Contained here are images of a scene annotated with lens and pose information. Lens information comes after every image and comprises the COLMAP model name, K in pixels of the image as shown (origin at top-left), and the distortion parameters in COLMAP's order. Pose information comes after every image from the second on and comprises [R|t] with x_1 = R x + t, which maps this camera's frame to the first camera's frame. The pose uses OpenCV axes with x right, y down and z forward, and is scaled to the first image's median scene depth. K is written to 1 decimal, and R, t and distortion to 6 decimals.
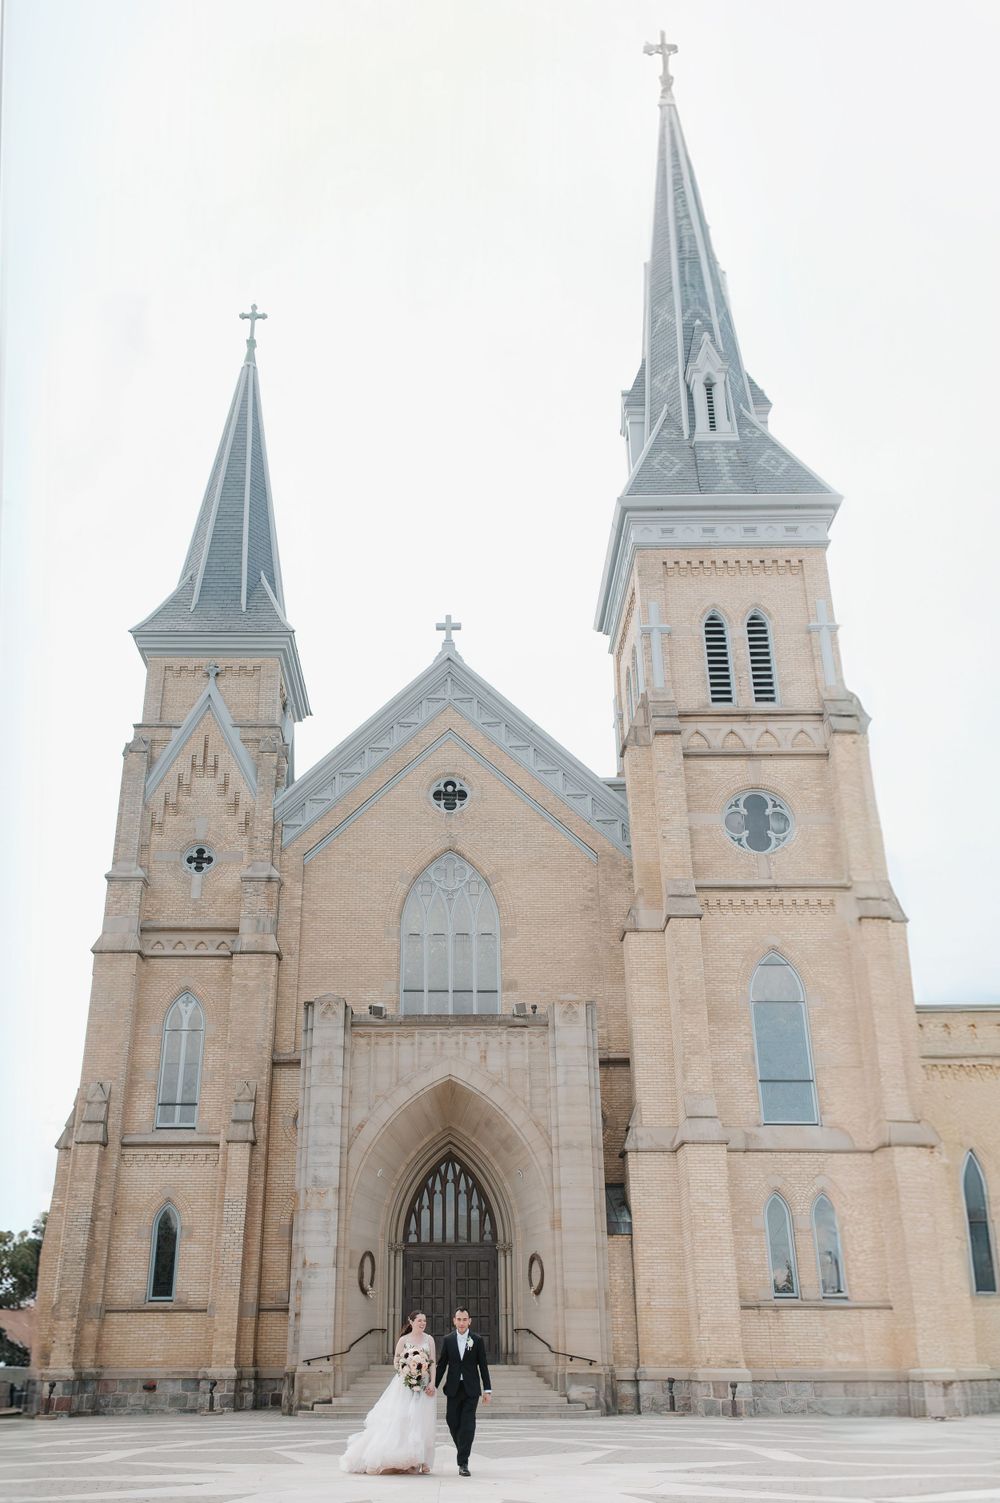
lens RADIAL K [[1208.8, 0, 448.7], [0, 1208.8, 890.6], [0, 0, 1]] dist [0.005478, 0.111133]
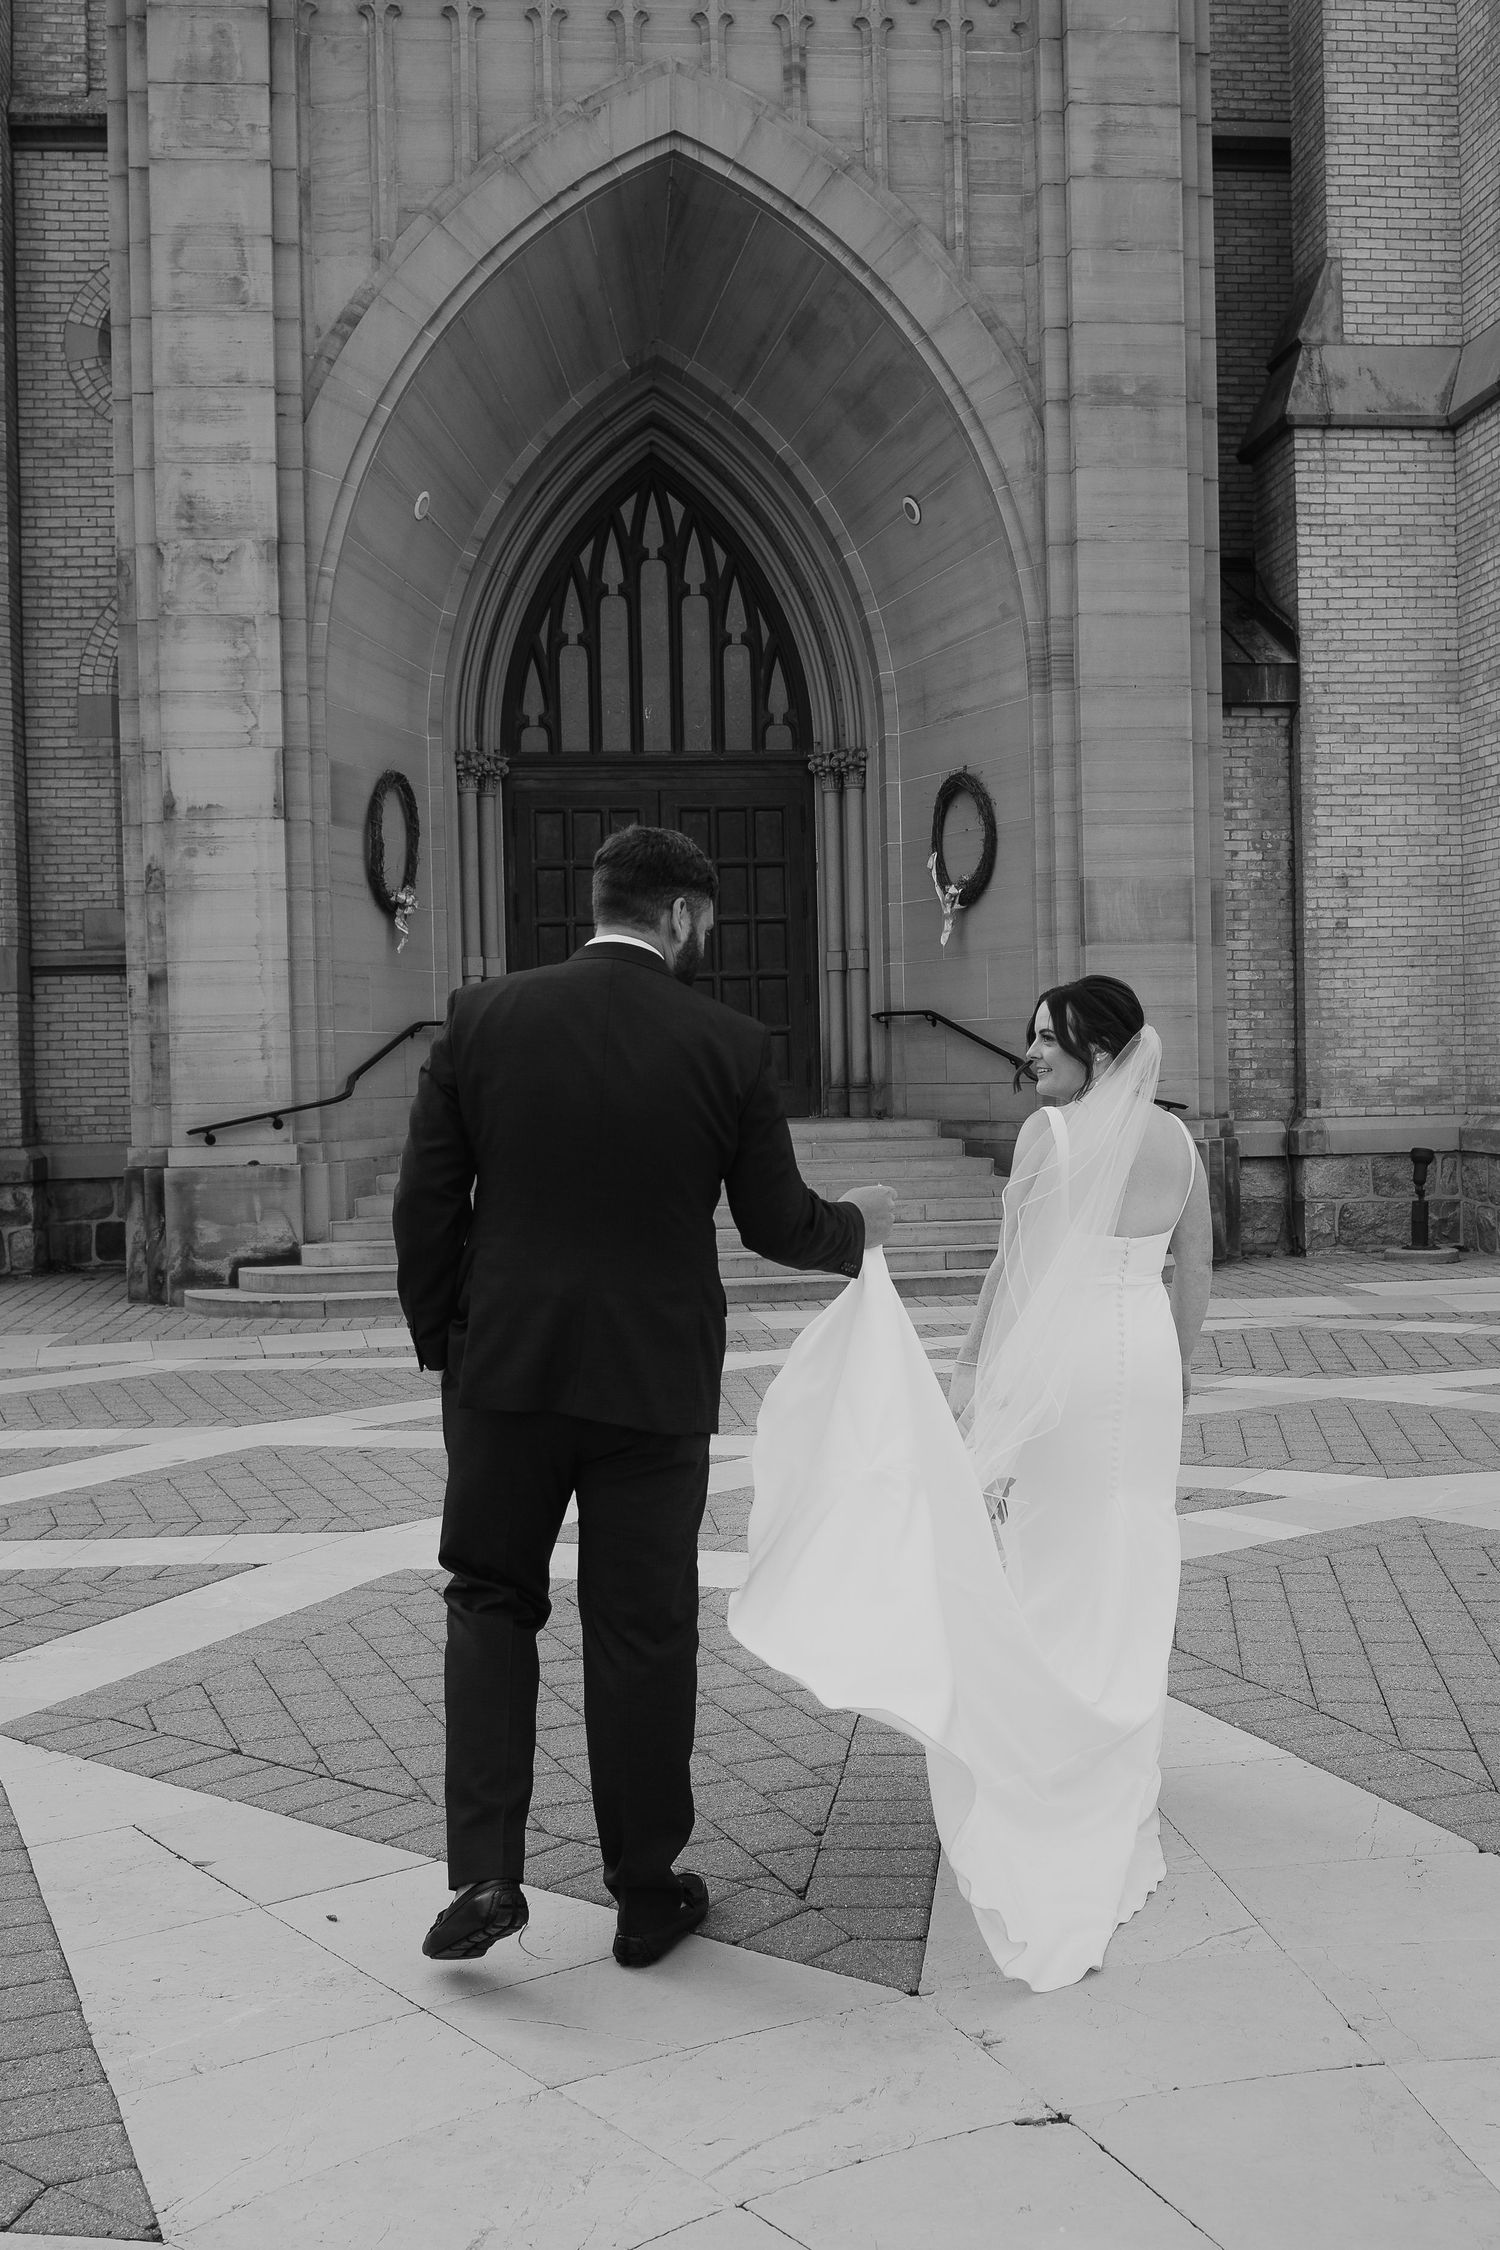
lens RADIAL K [[2220.8, 0, 750.0], [0, 2220.8, 1125.0], [0, 0, 1]] dist [-0.047656, -0.012657]
pose [[0.992036, -0.027248, 0.122974, -0.048840], [-0.022383, 0.922646, 0.384998, 0.168268], [-0.123952, -0.384684, 0.914688, 0.467679]]
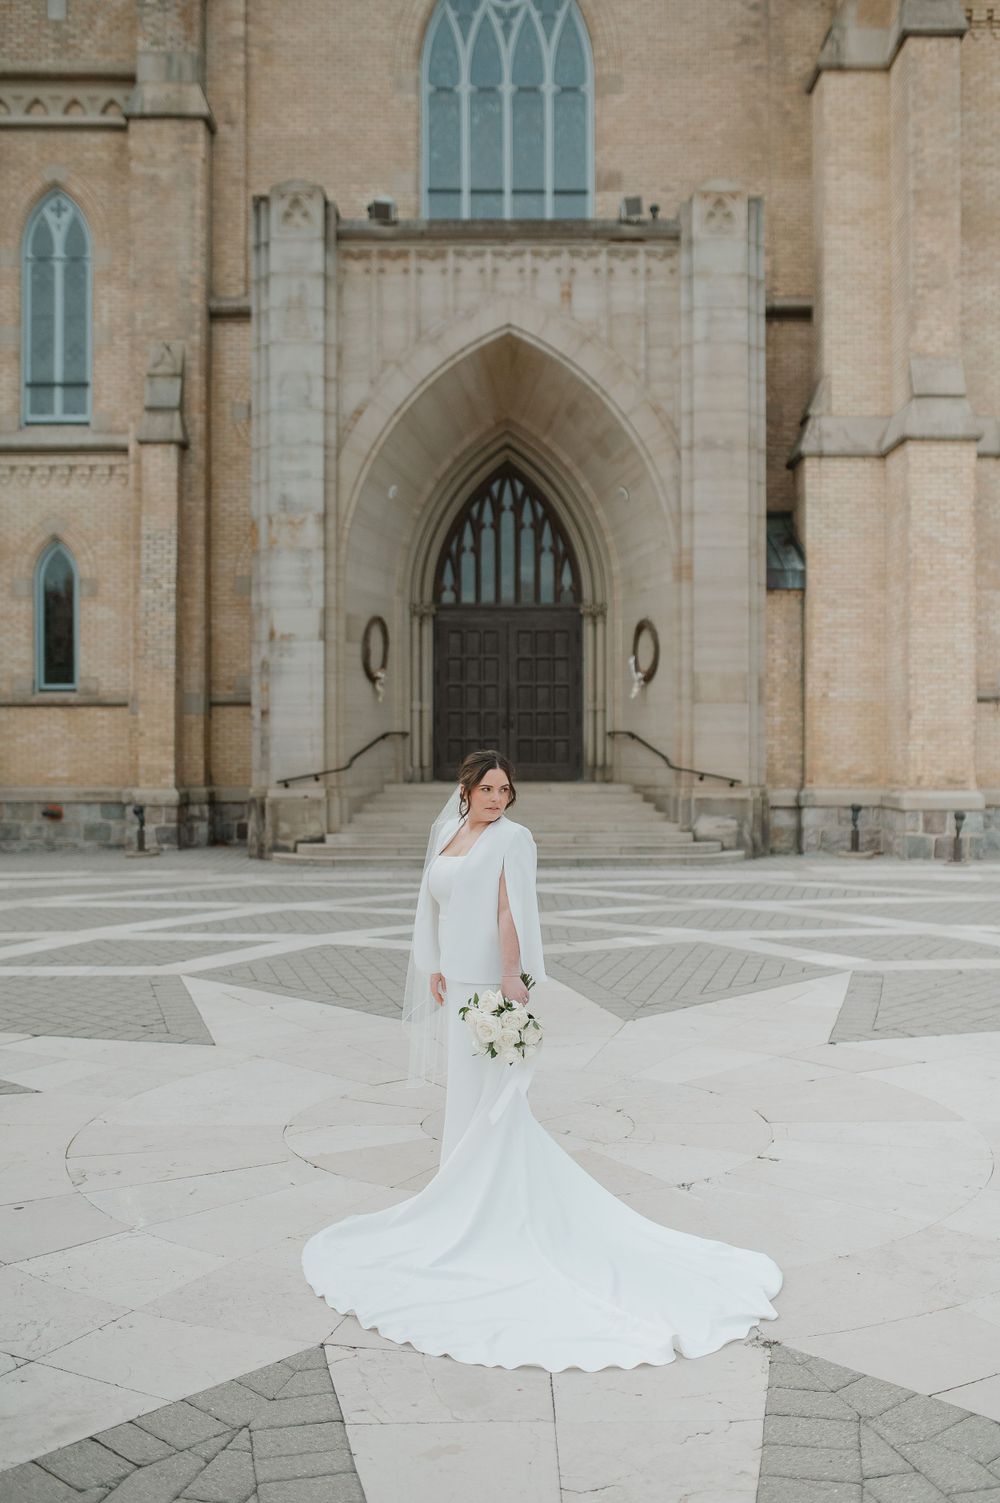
lens RADIAL K [[1404.5, 0, 512.4], [0, 1404.5, 757.1], [0, 0, 1]] dist [-0.058469, 0.010404]
pose [[0.999854, -0.002321, 0.016933, -0.009156], [-0.004151, 0.928093, 0.372326, 0.095757], [-0.016579, -0.372342, 0.927948, 0.300829]]
